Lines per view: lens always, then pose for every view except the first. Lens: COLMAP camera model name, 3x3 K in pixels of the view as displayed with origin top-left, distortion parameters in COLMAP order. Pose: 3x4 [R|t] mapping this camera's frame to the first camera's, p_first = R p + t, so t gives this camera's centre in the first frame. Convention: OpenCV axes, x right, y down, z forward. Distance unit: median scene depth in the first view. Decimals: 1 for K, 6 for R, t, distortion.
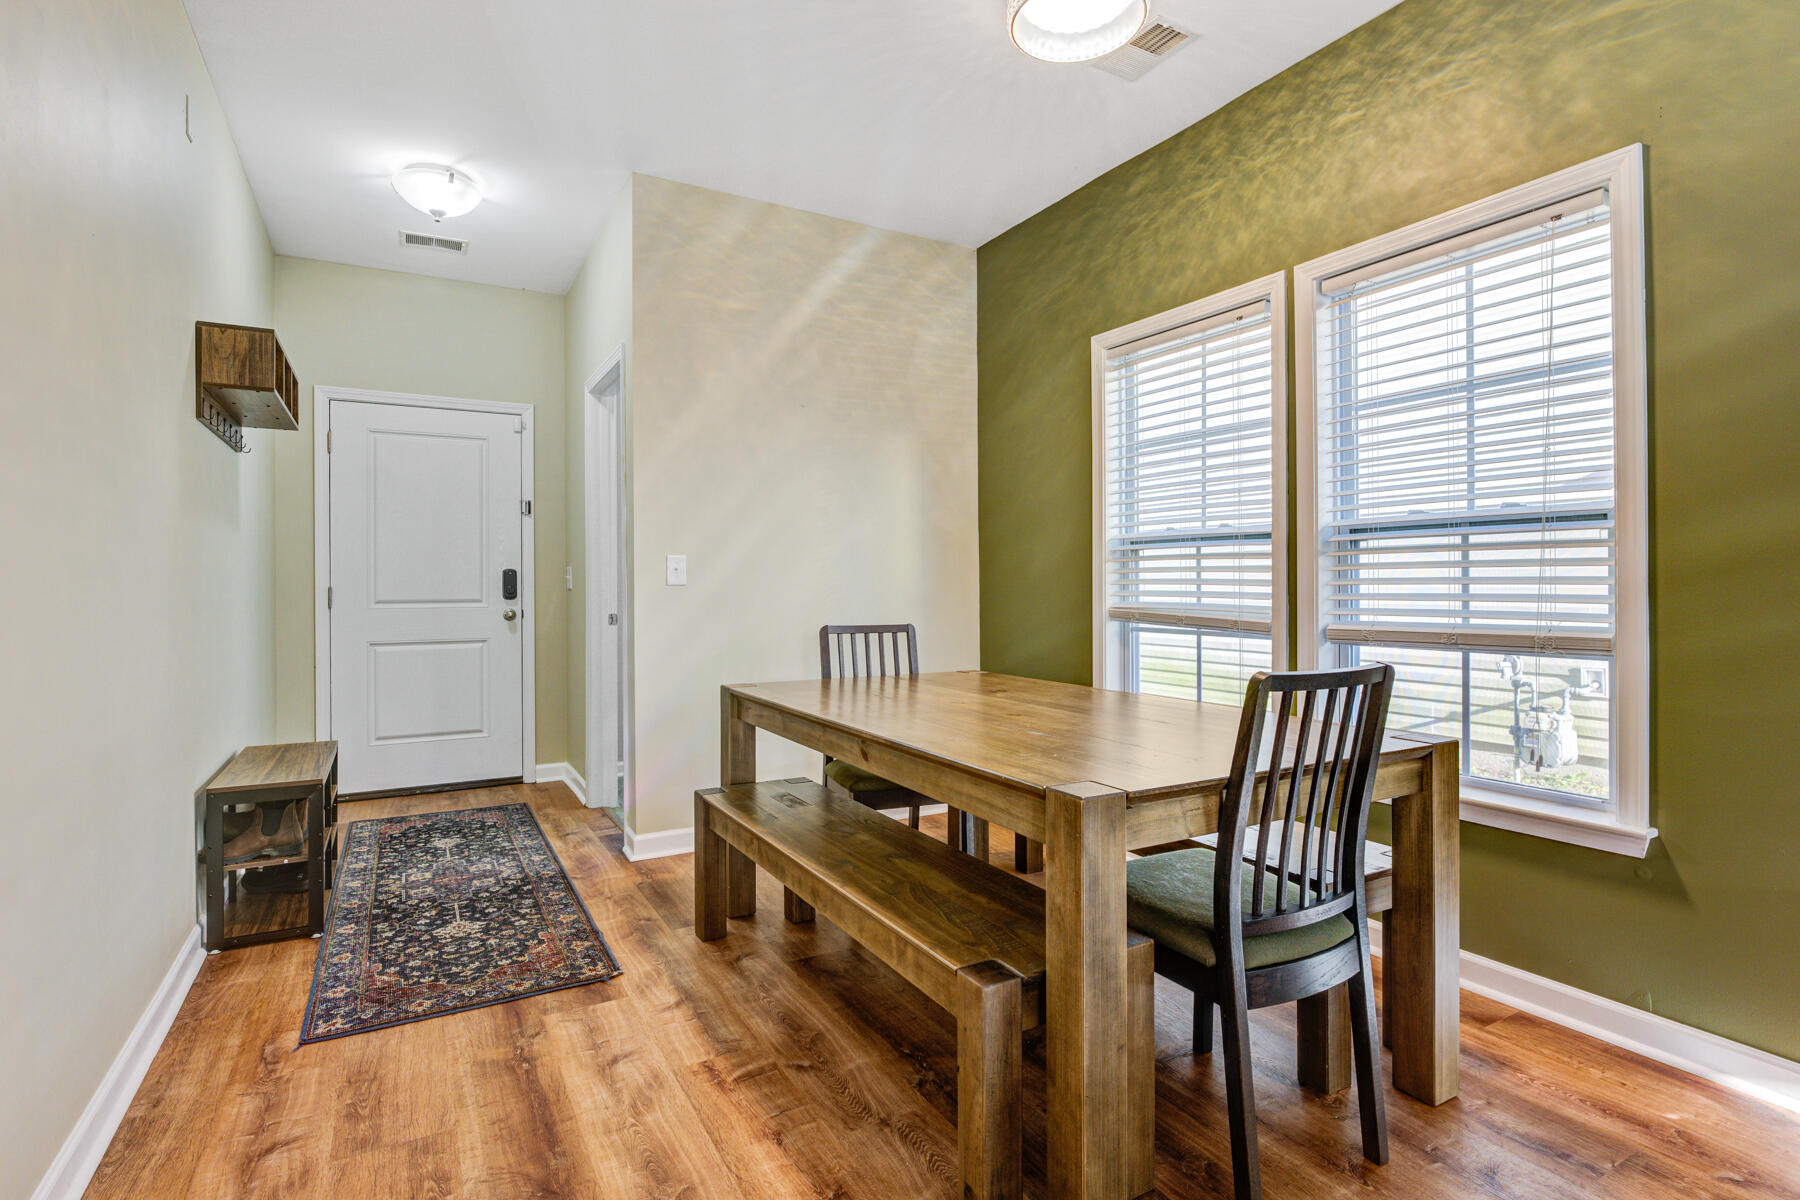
lens RADIAL K [[869.5, 0, 900.0], [0, 869.5, 600.0], [0, 0, 1]] dist [-0.001623, -0.000188]
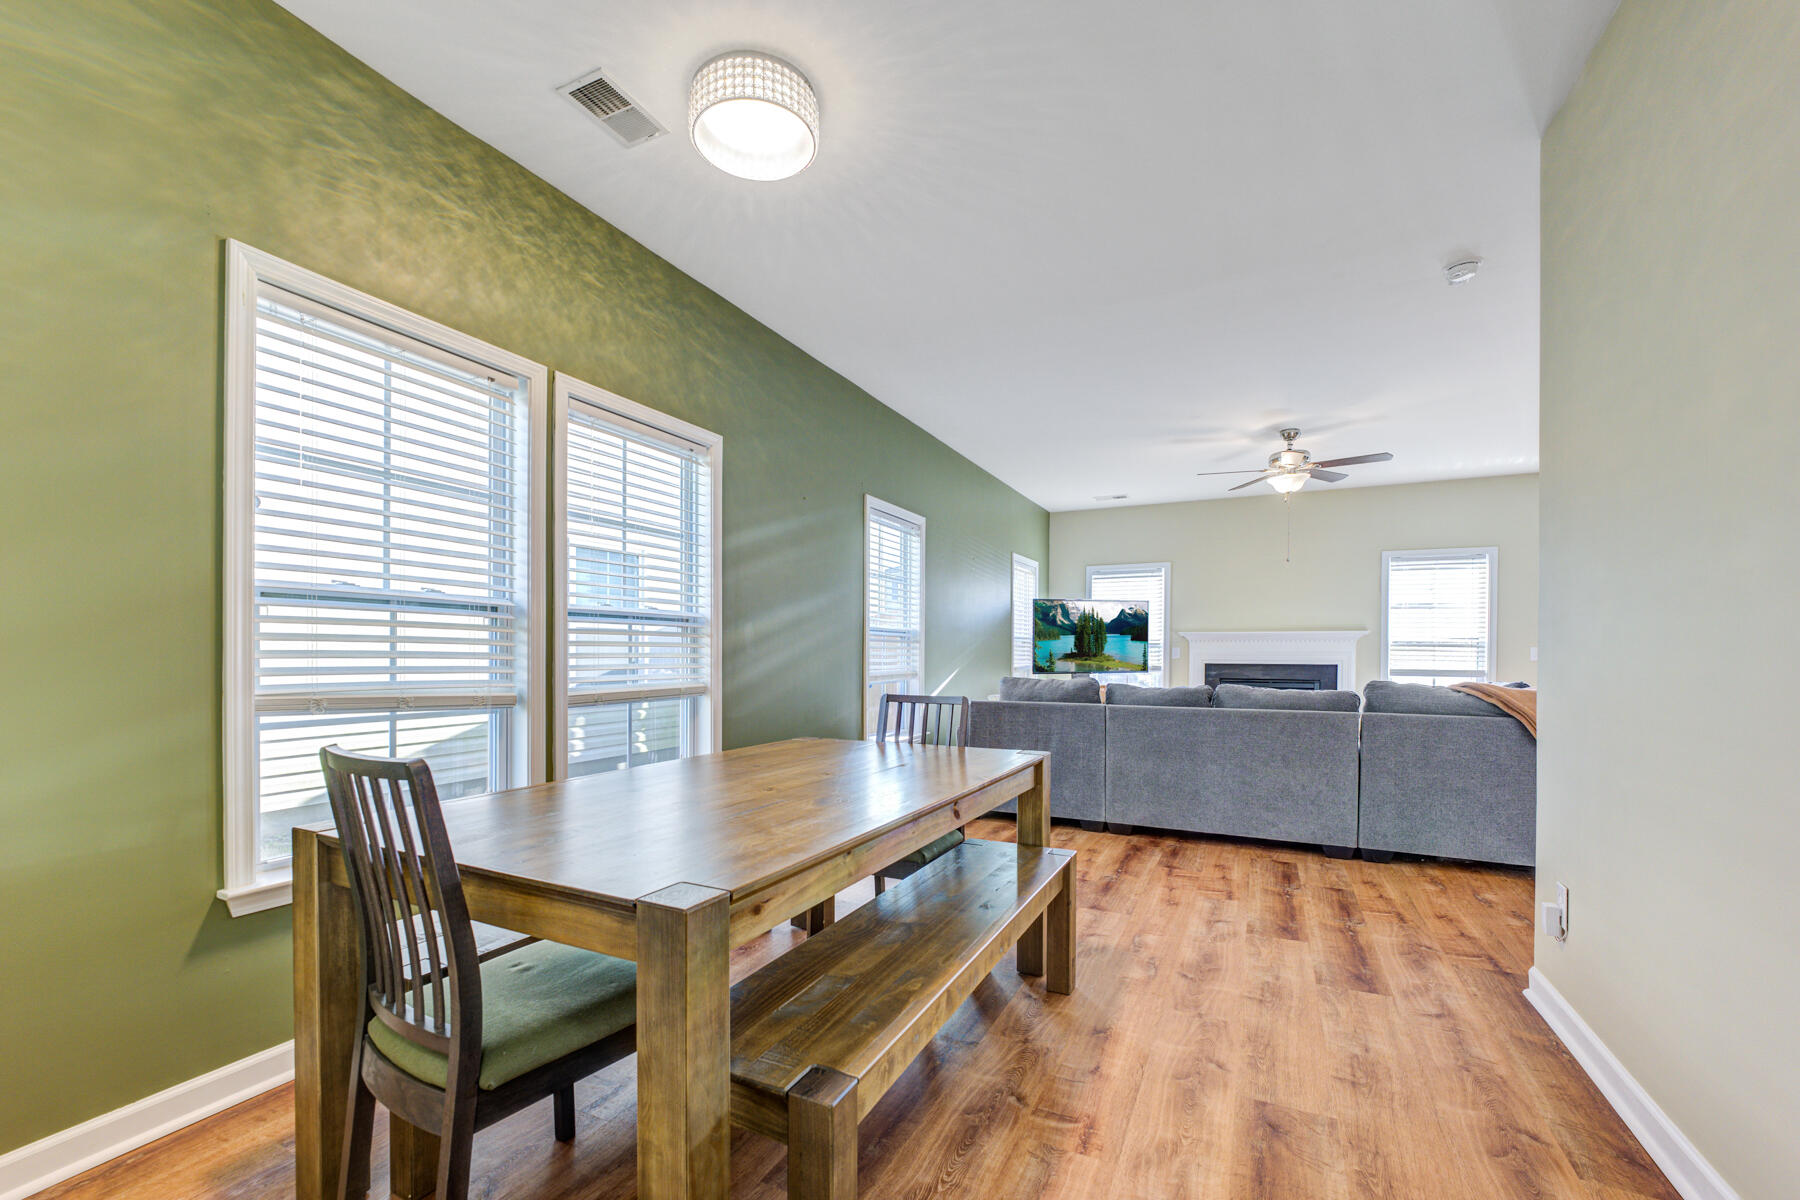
lens RADIAL K [[730.3, 0, 879.5], [0, 730.3, 669.5], [0, 0, 1]] dist [0.000946, 0.000069]
pose [[-0.530324, -0.020505, 0.847547, -0.504313], [0.014479, 0.999343, 0.033237, -0.024701], [-0.847672, 0.029899, -0.529678, 1.033076]]
